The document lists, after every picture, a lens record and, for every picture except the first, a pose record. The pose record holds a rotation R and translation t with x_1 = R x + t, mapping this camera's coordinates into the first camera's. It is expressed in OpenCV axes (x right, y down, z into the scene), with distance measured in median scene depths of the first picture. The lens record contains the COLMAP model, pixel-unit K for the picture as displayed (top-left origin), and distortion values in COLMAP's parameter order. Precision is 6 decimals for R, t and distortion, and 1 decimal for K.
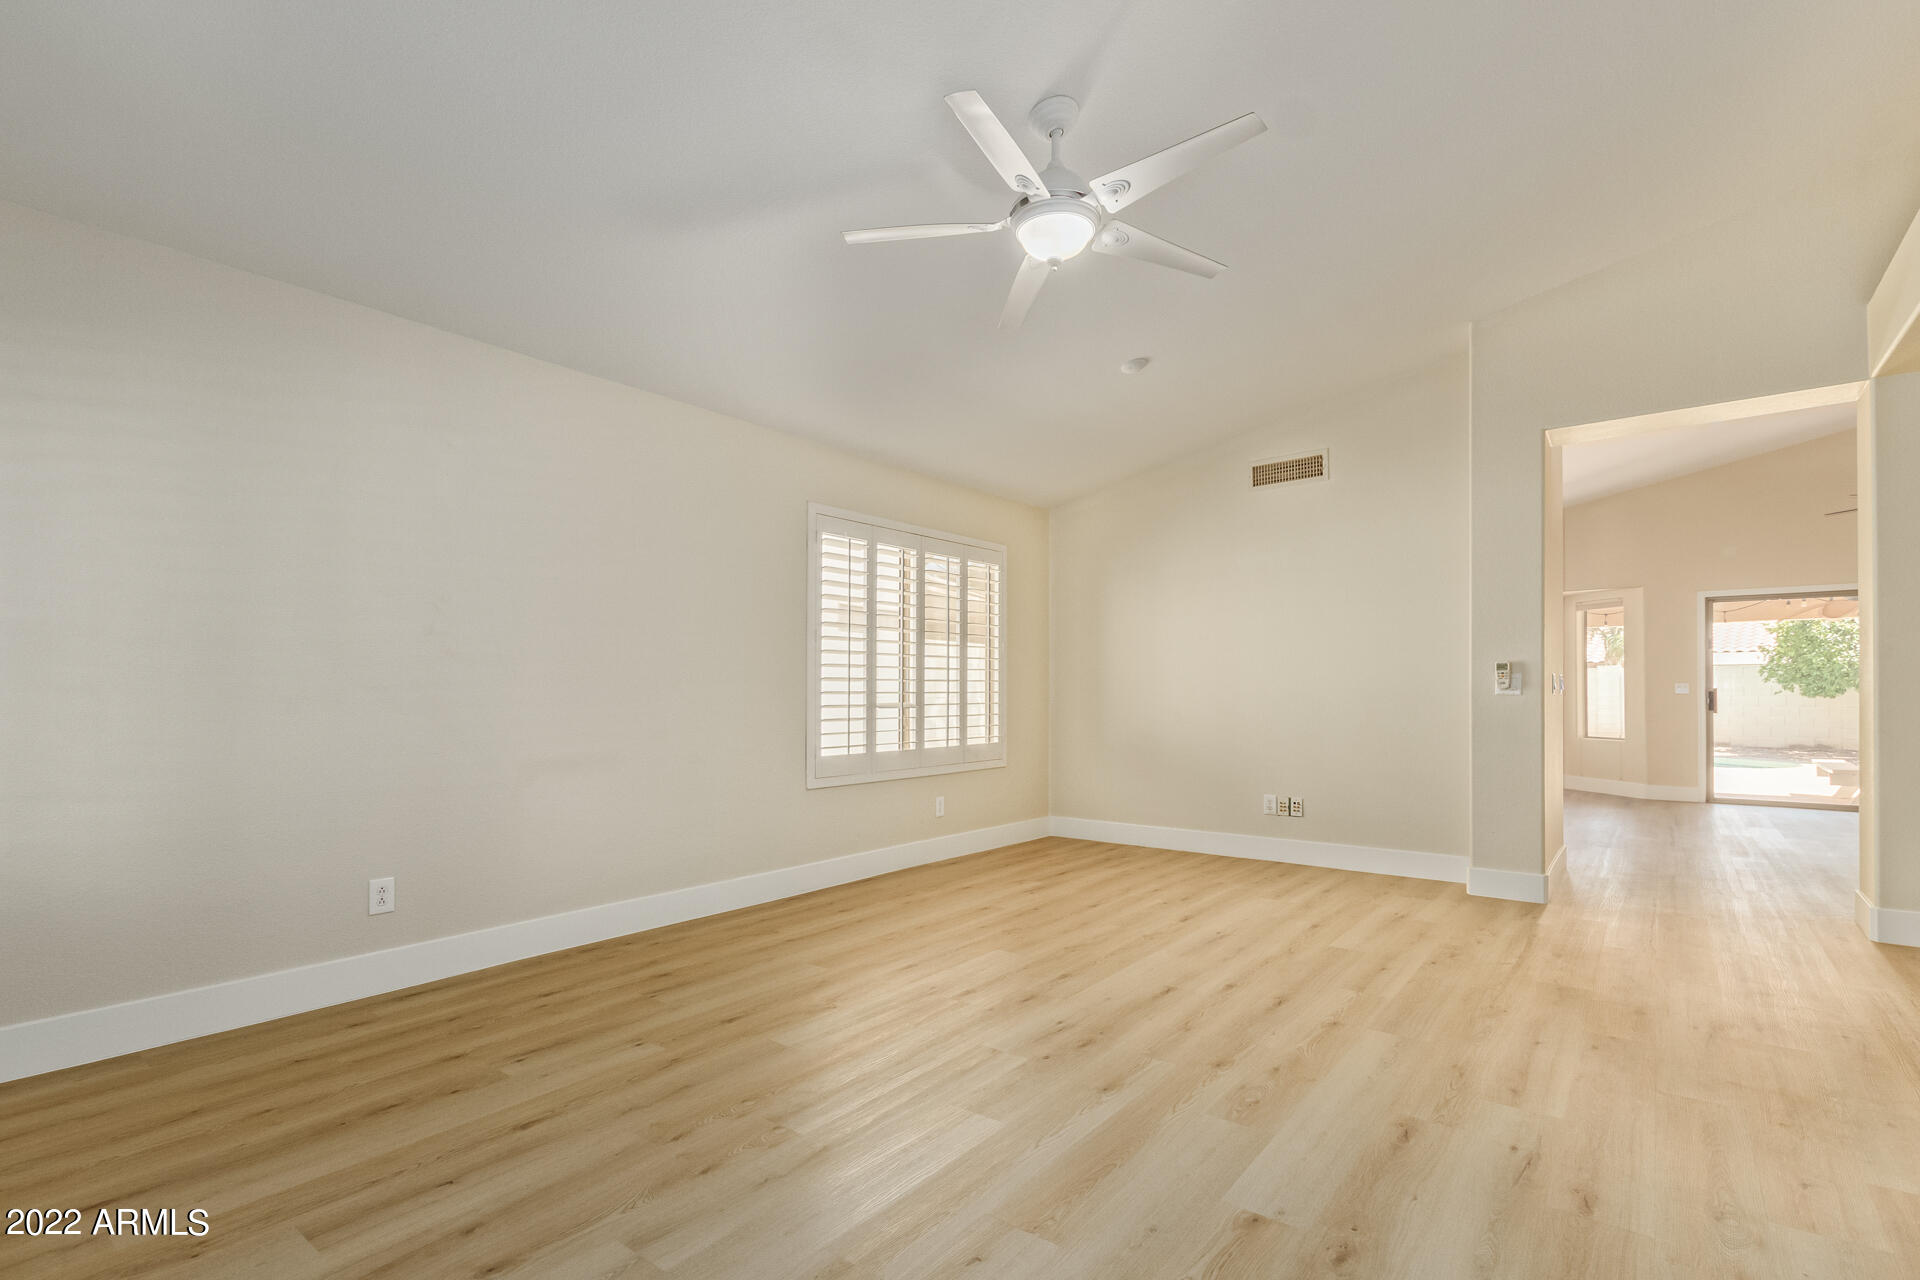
lens RADIAL K [[897.1, 0, 969.0], [0, 897.1, 689.3], [0, 0, 1]] dist [0.010034, -0.000274]
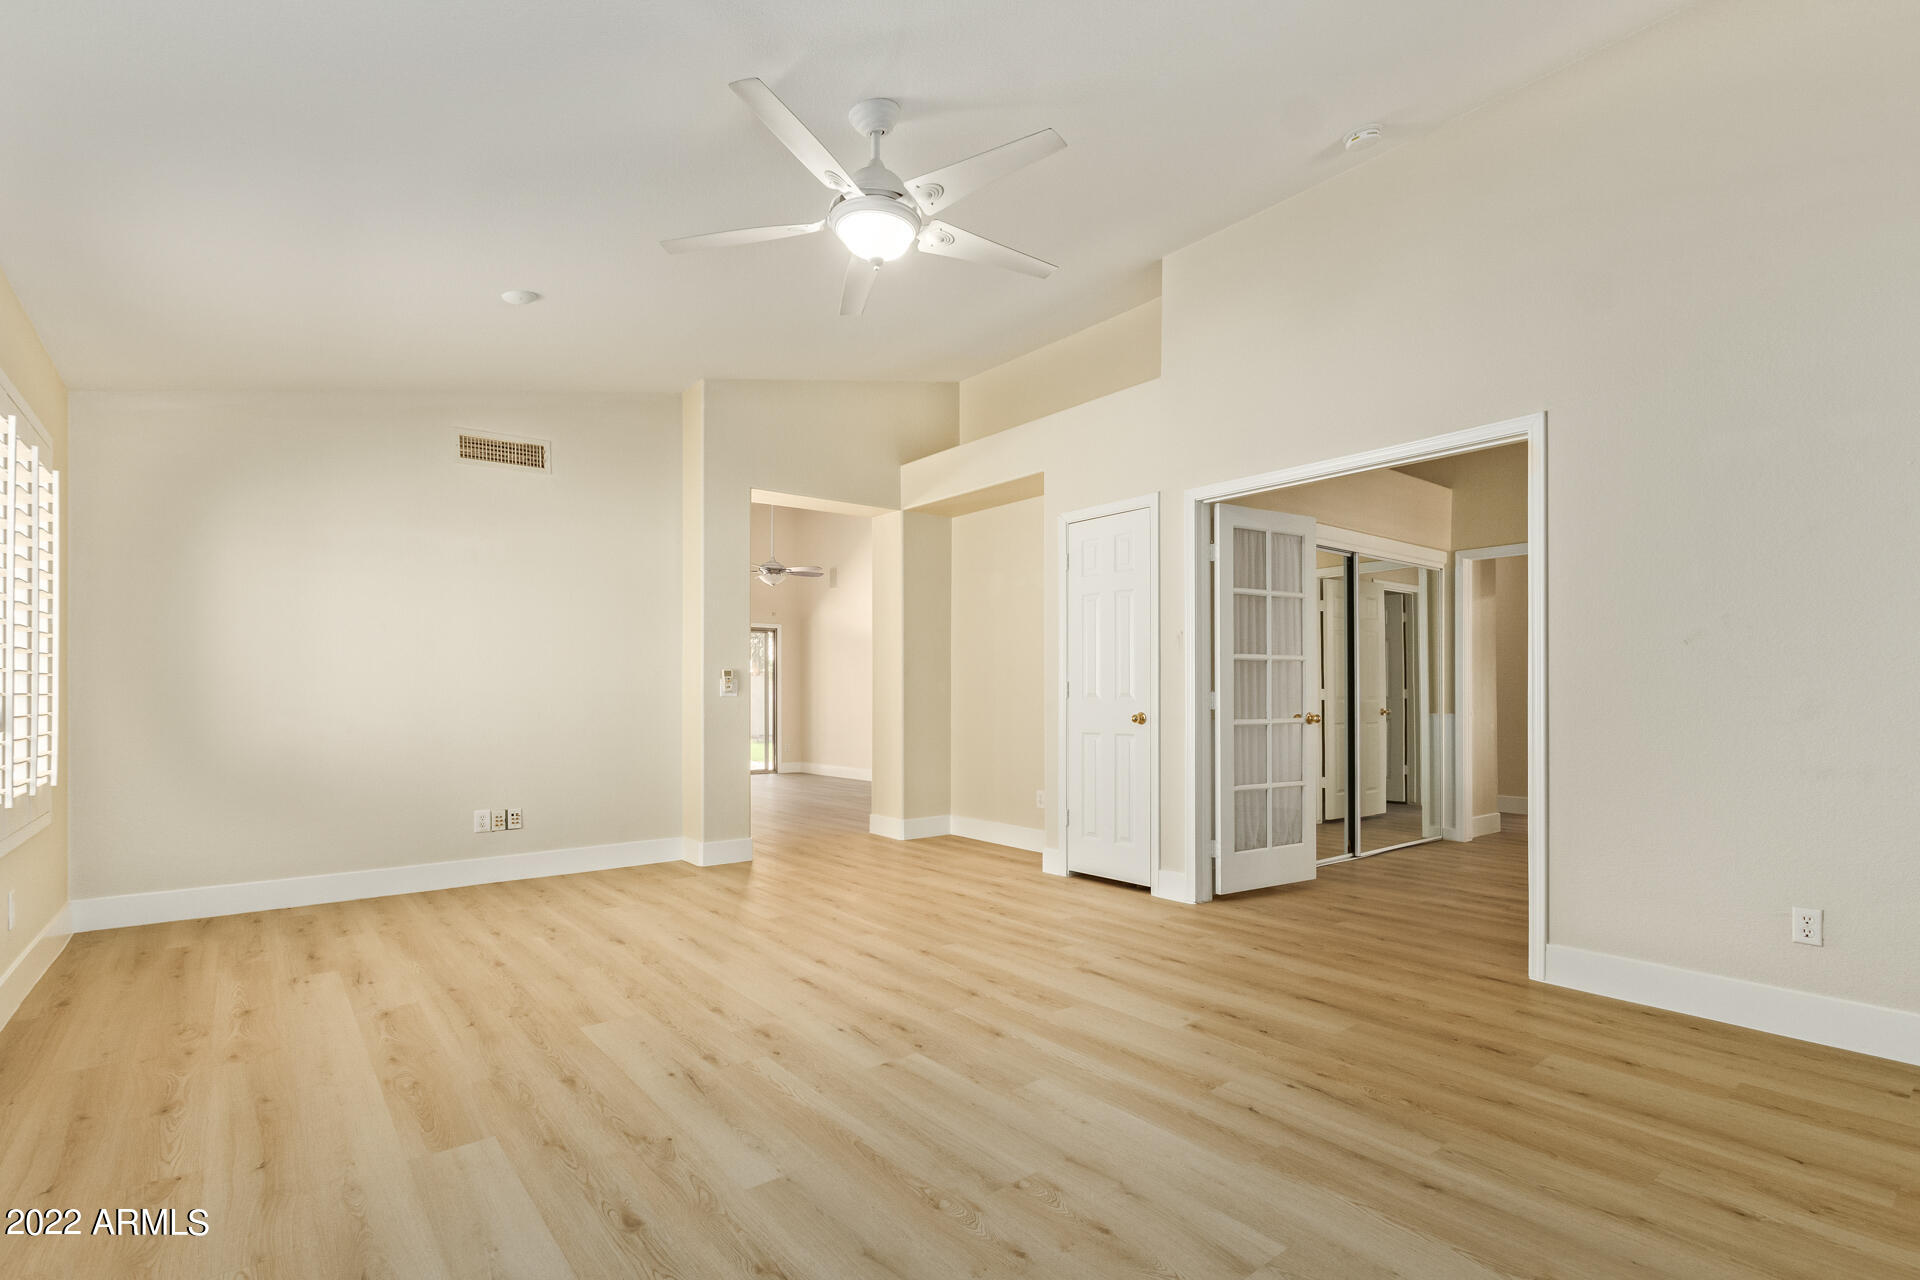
lens RADIAL K [[897.1, 0, 969.0], [0, 897.1, 689.3], [0, 0, 1]] dist [0.010034, -0.000274]
pose [[0.232716, 0.007787, 0.972514, -0.639663], [-0.002444, 0.999969, -0.007422, 0.006314], [-0.972542, -0.000650, 0.232728, 0.498246]]
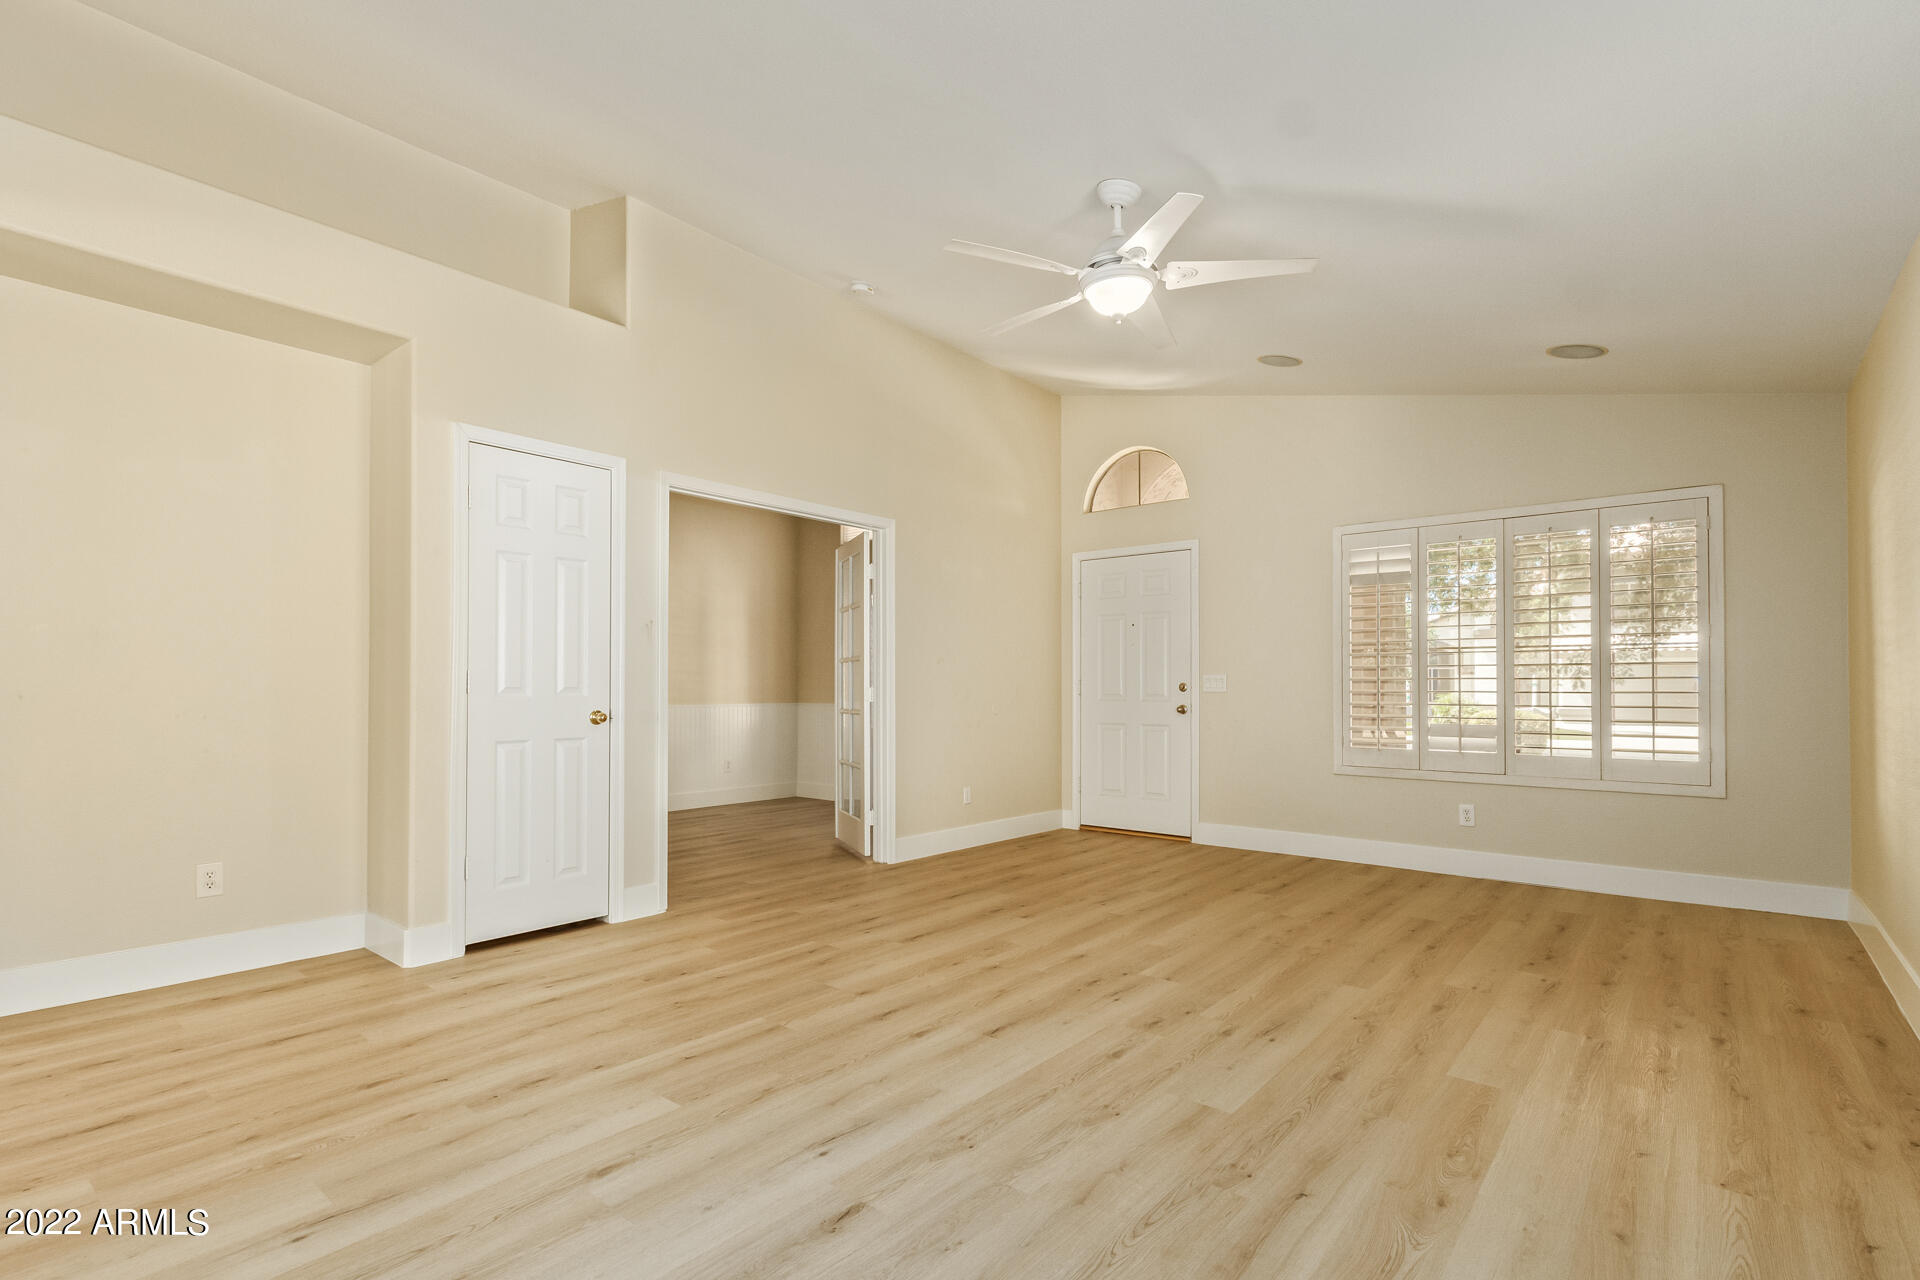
lens RADIAL K [[885.6, 0, 971.3], [0, 885.6, 681.7], [0, 0, 1]] dist [0.018716, -0.000110]
pose [[-0.999535, -0.001665, 0.030453, 0.189009], [-0.002030, 0.999927, -0.011930, 0.006625], [-0.030431, -0.011986, -0.999465, 1.608672]]
